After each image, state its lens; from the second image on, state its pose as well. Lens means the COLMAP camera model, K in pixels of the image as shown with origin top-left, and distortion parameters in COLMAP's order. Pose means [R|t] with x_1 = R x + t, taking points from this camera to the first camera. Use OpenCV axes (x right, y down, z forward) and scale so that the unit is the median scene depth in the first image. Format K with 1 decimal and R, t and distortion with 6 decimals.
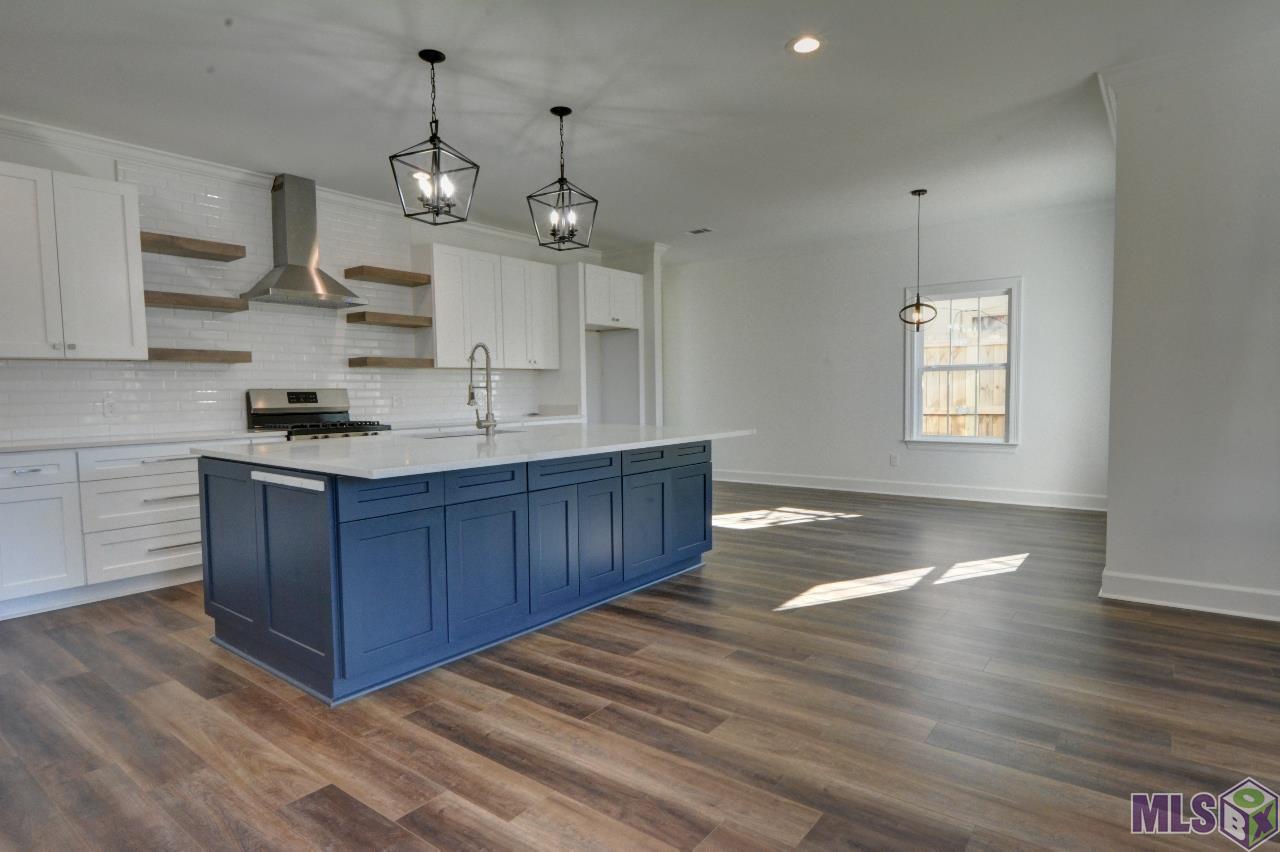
lens RADIAL K [[685.5, 0, 638.9], [0, 685.5, 429.9], [0, 0, 1]] dist [-0.002669, -0.000319]
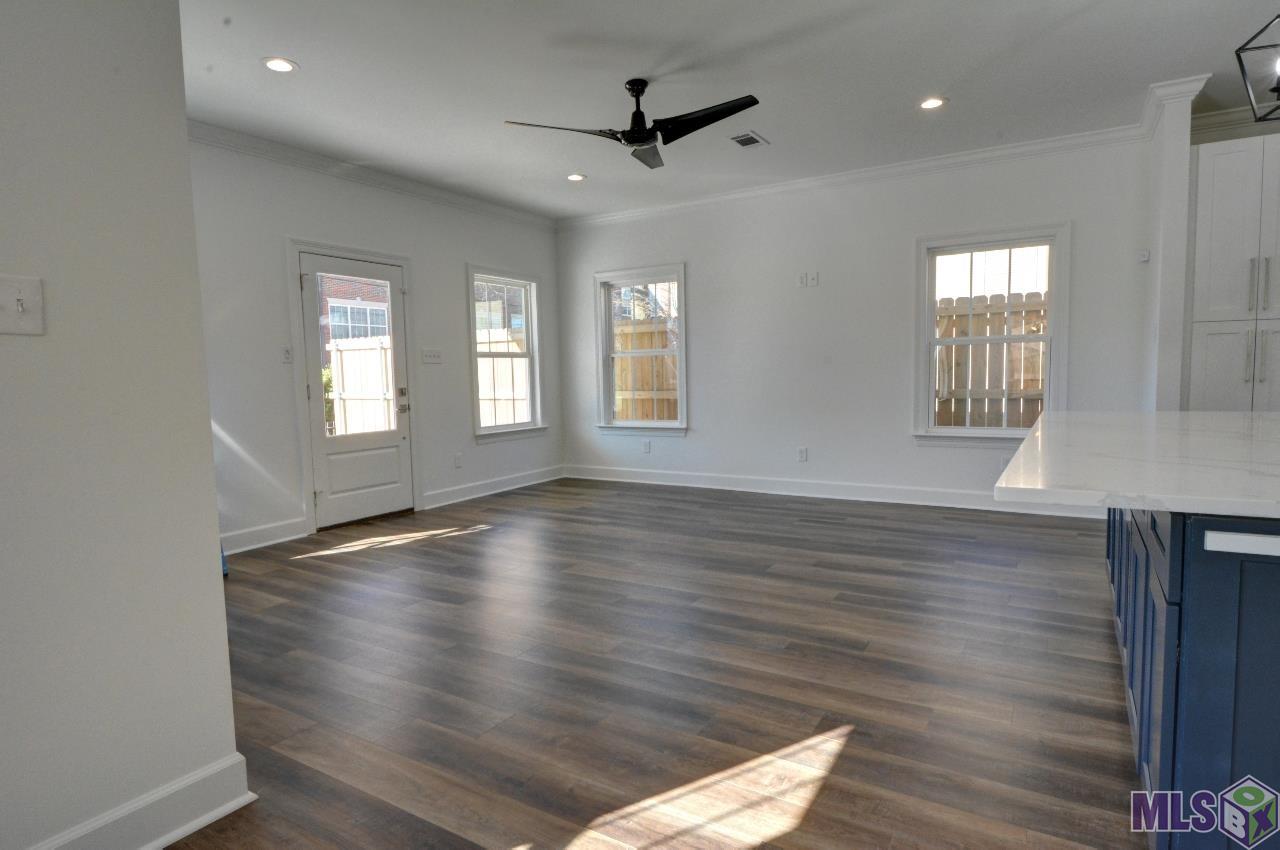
lens RADIAL K [[698.3, 0, 633.6], [0, 698.3, 431.8], [0, 0, 1]] dist [-0.003205, -0.001316]
pose [[-0.994198, 0.046928, -0.096792, 0.400244], [0.032769, 0.989180, 0.143000, -0.087168], [0.102456, 0.138999, -0.984978, 1.408160]]
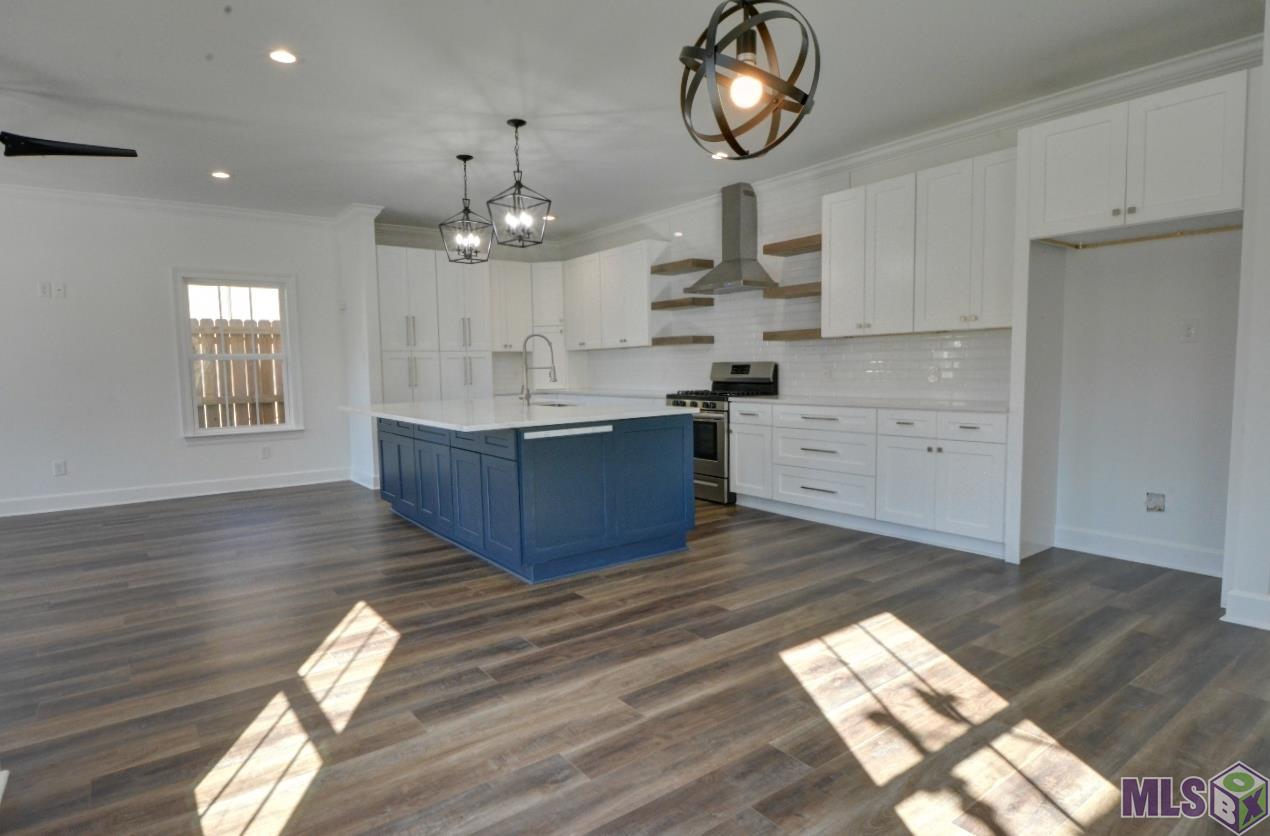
lens RADIAL K [[685.5, 0, 634.2], [0, 685.5, 422.0], [0, 0, 1]] dist [-0.001725, -0.001684]
pose [[-0.271535, 0.099479, -0.957273, 0.954113], [-0.033334, 0.993075, 0.112654, -0.110936], [0.961851, 0.062499, -0.266339, 1.512513]]
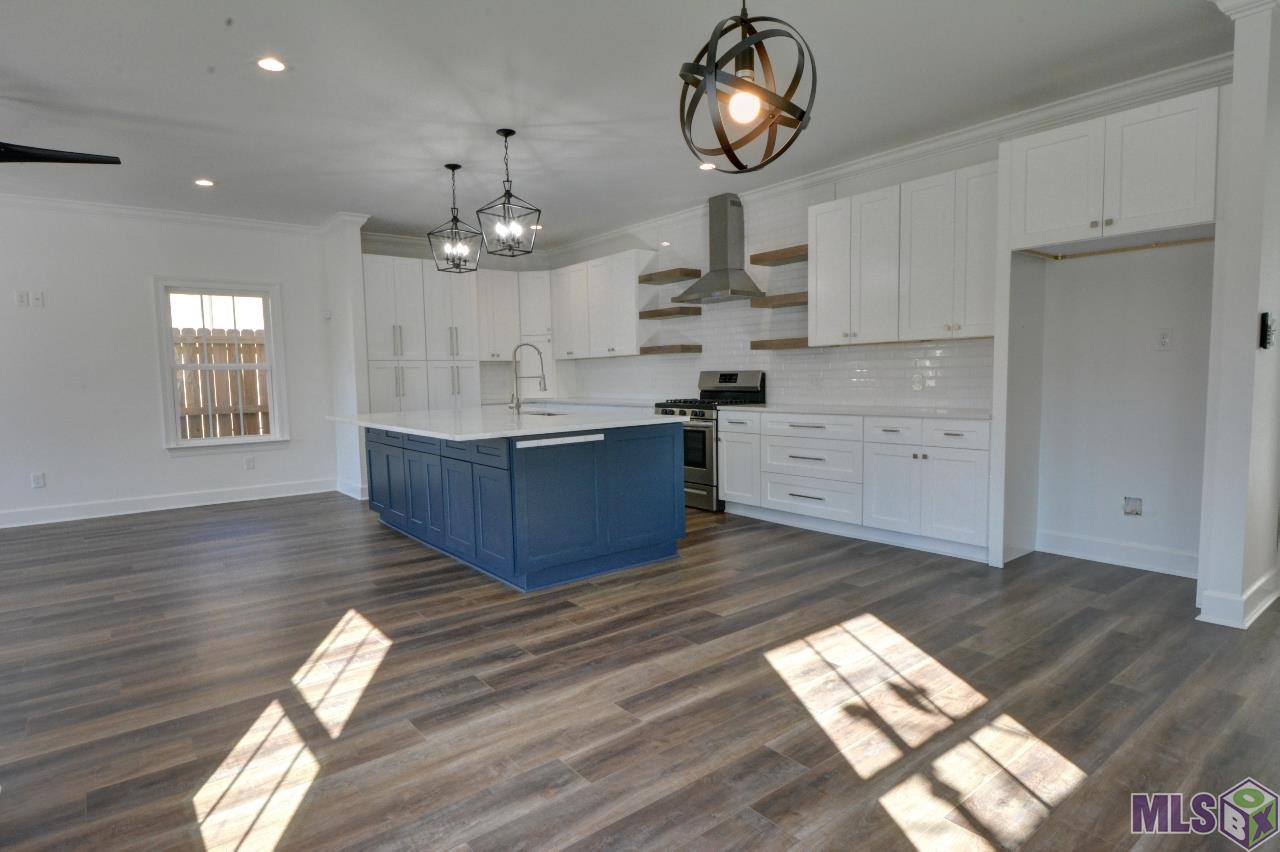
lens RADIAL K [[685.5, 0, 638.9], [0, 685.5, 429.9], [0, 0, 1]] dist [-0.002669, -0.000319]
pose [[-0.243609, 0.099212, -0.964786, 0.963514], [-0.031786, 0.993403, 0.110180, -0.110774], [0.969353, 0.057508, -0.238848, 1.505656]]
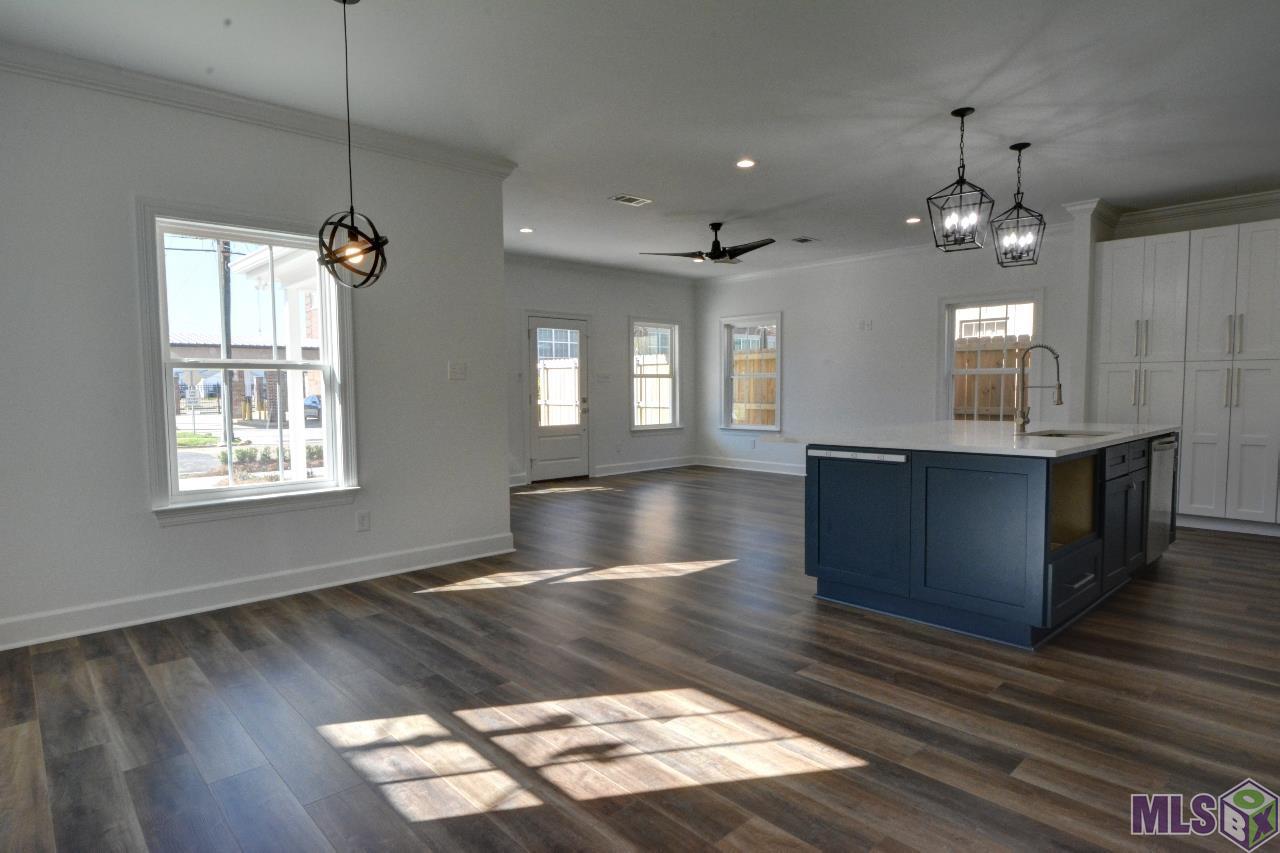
lens RADIAL K [[698.3, 0, 633.6], [0, 698.3, 433.3], [0, 0, 1]] dist [-0.003205, -0.001316]
pose [[-0.985795, 0.010950, 0.167593, 0.195690], [0.031317, 0.992356, 0.119371, -0.136277], [-0.165005, 0.122924, -0.978603, 2.128989]]
